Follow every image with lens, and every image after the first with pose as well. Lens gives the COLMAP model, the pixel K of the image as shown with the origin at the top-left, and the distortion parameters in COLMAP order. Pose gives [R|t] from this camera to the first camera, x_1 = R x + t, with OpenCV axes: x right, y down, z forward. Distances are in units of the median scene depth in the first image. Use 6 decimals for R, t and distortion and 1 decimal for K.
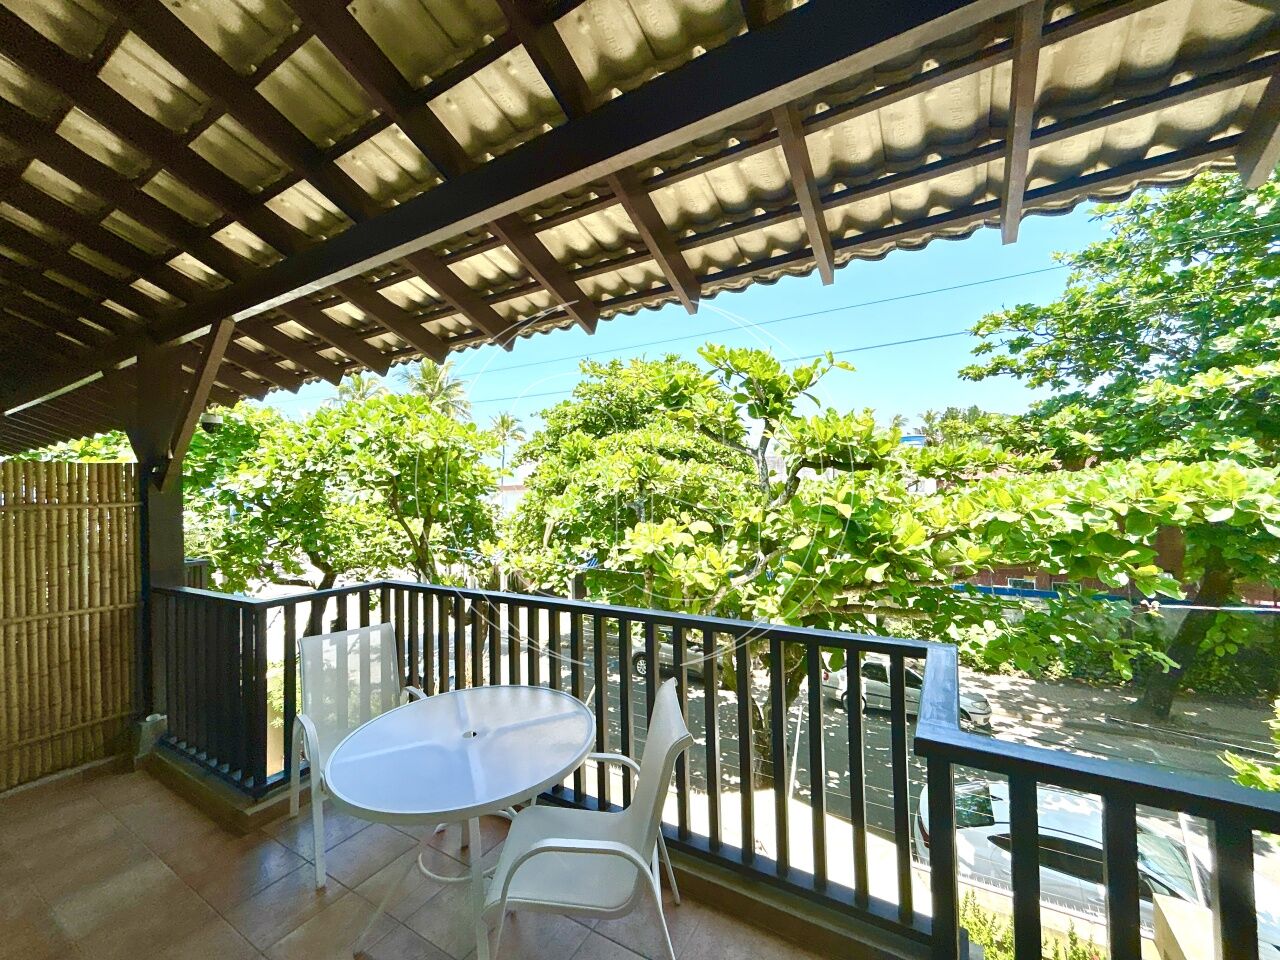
lens RADIAL K [[511.1, 0, 636.5], [0, 511.1, 486.4], [0, 0, 1]] dist [-0.000660, -0.000235]
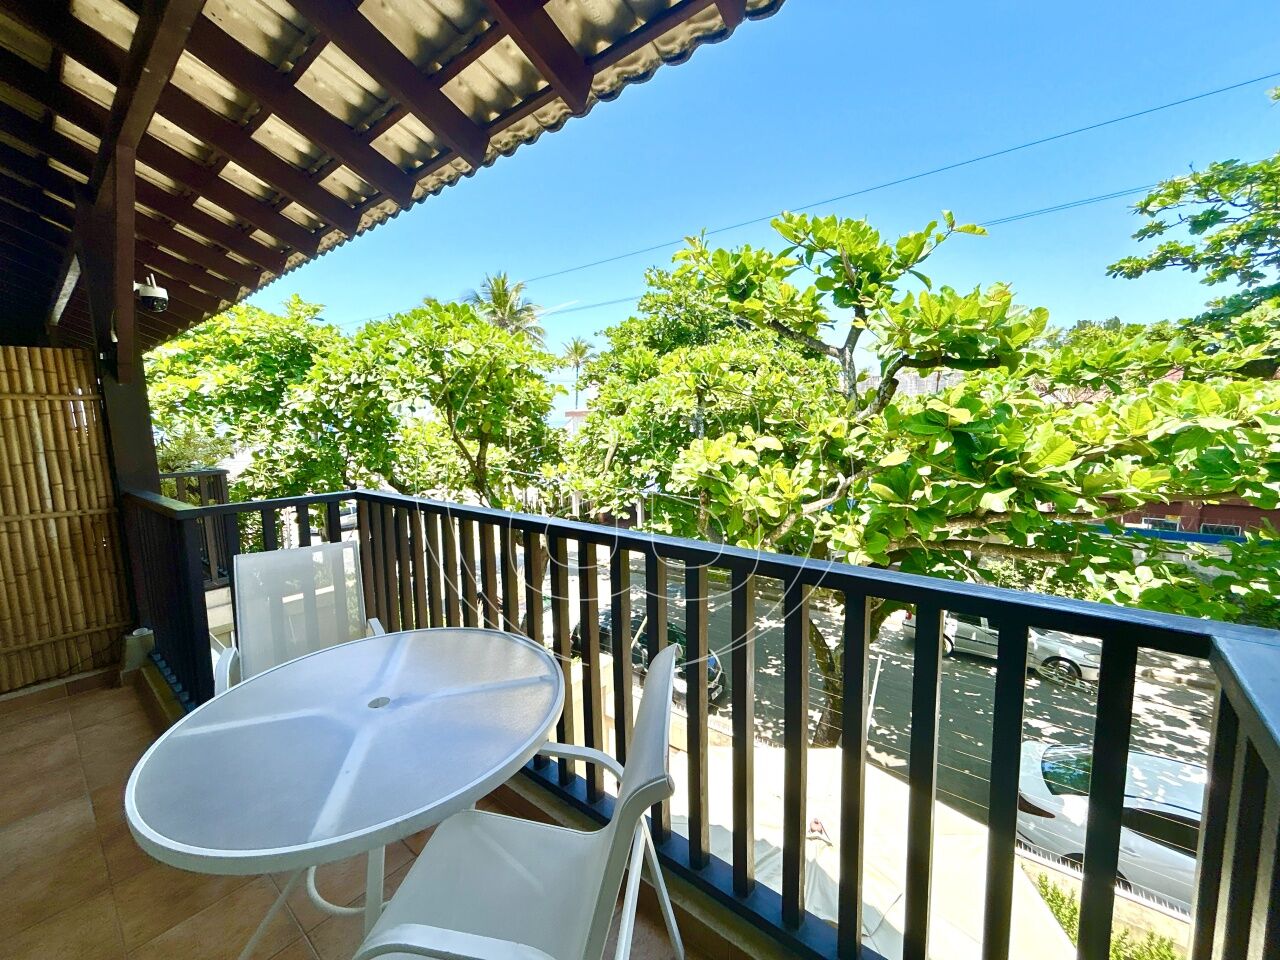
lens RADIAL K [[516.4, 0, 633.5], [0, 516.4, 481.2], [0, 0, 1]] dist [0.001817, 0.000193]
pose [[0.988955, 0.018544, -0.147049, 0.033120], [0.000541, 0.991684, 0.128697, 0.031585], [0.148212, -0.127355, 0.980721, 0.124357]]
